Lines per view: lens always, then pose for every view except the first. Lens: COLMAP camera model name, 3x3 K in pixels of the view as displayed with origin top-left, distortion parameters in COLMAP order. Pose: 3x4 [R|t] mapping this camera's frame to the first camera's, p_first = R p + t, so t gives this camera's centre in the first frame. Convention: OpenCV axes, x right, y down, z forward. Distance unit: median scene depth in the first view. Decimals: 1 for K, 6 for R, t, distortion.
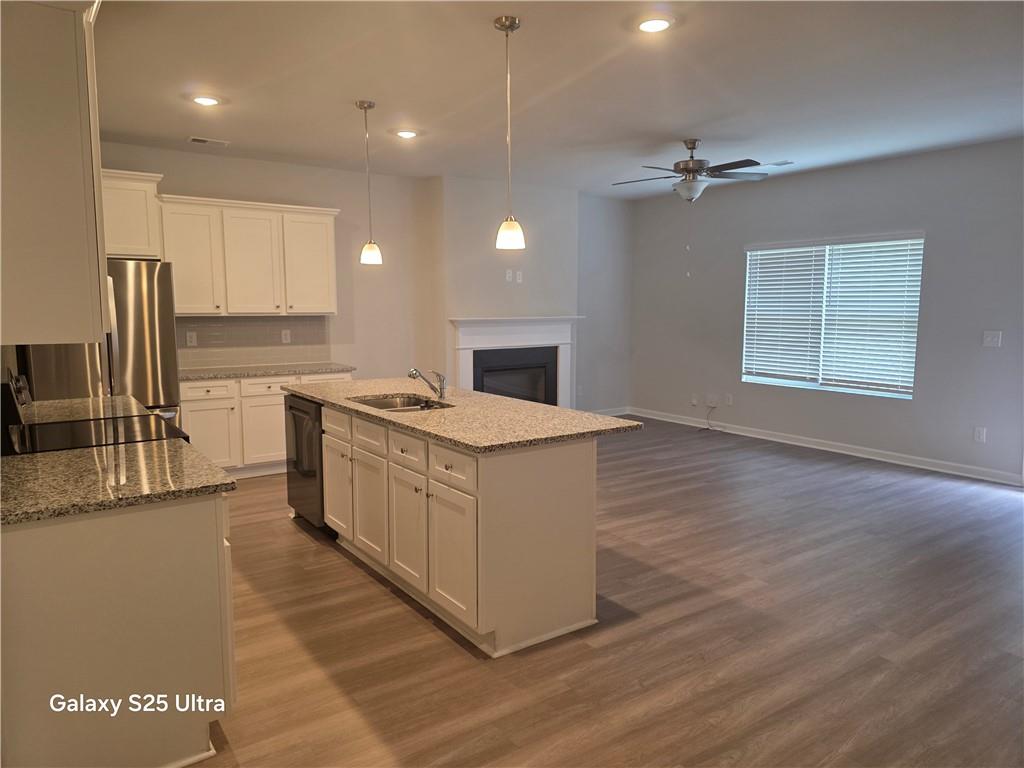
lens RADIAL K [[694.7, 0, 509.0], [0, 694.7, 384.0], [0, 0, 1]] dist [0.047622, -0.018891]
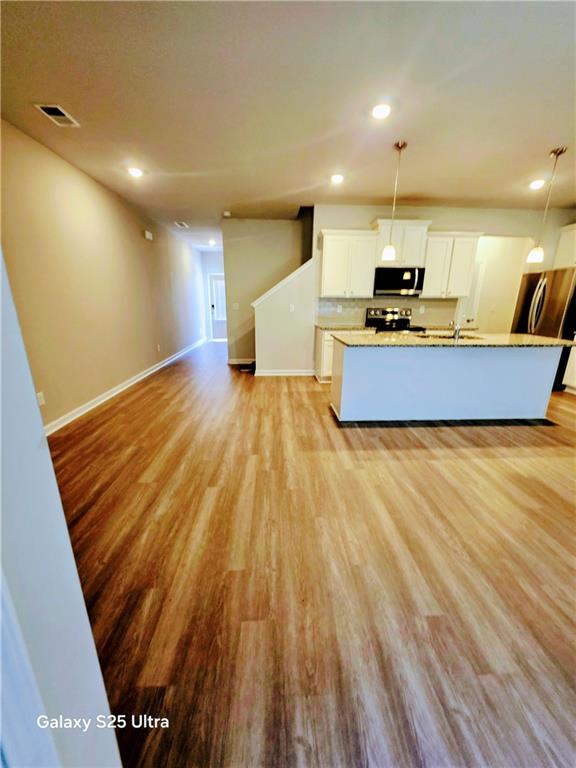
lens RADIAL K [[309.5, 0, 285.0], [0, 309.5, 388.8], [0, 0, 1]] dist [-0.001904, 0.000518]
pose [[-0.540217, 0.230836, -0.809247, 0.836023], [-0.105738, 0.935401, 0.337407, -0.084402], [0.834856, 0.267842, -0.480912, 1.030492]]
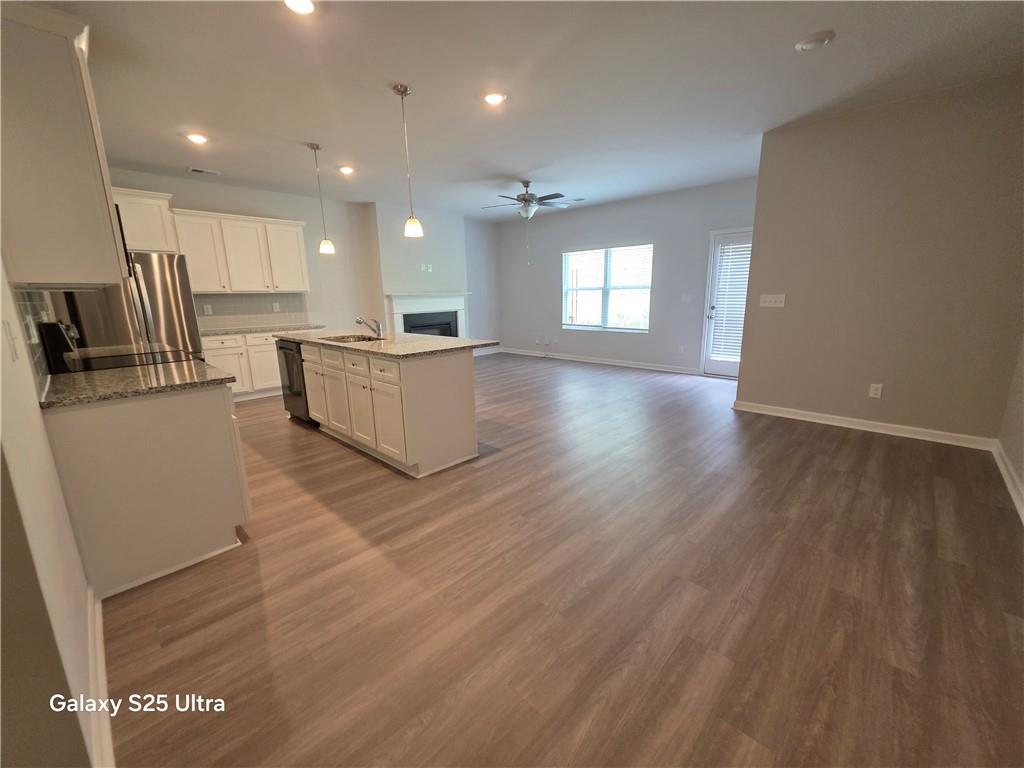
lens RADIAL K [[412.7, 0, 518.3], [0, 412.7, 383.3], [0, 0, 1]] dist [-0.001904, 0.000518]
pose [[0.979151, -0.061197, 0.193696, 0.026525], [0.042670, 0.994230, 0.098419, 0.048694], [-0.198601, -0.088102, 0.976113, -0.012151]]
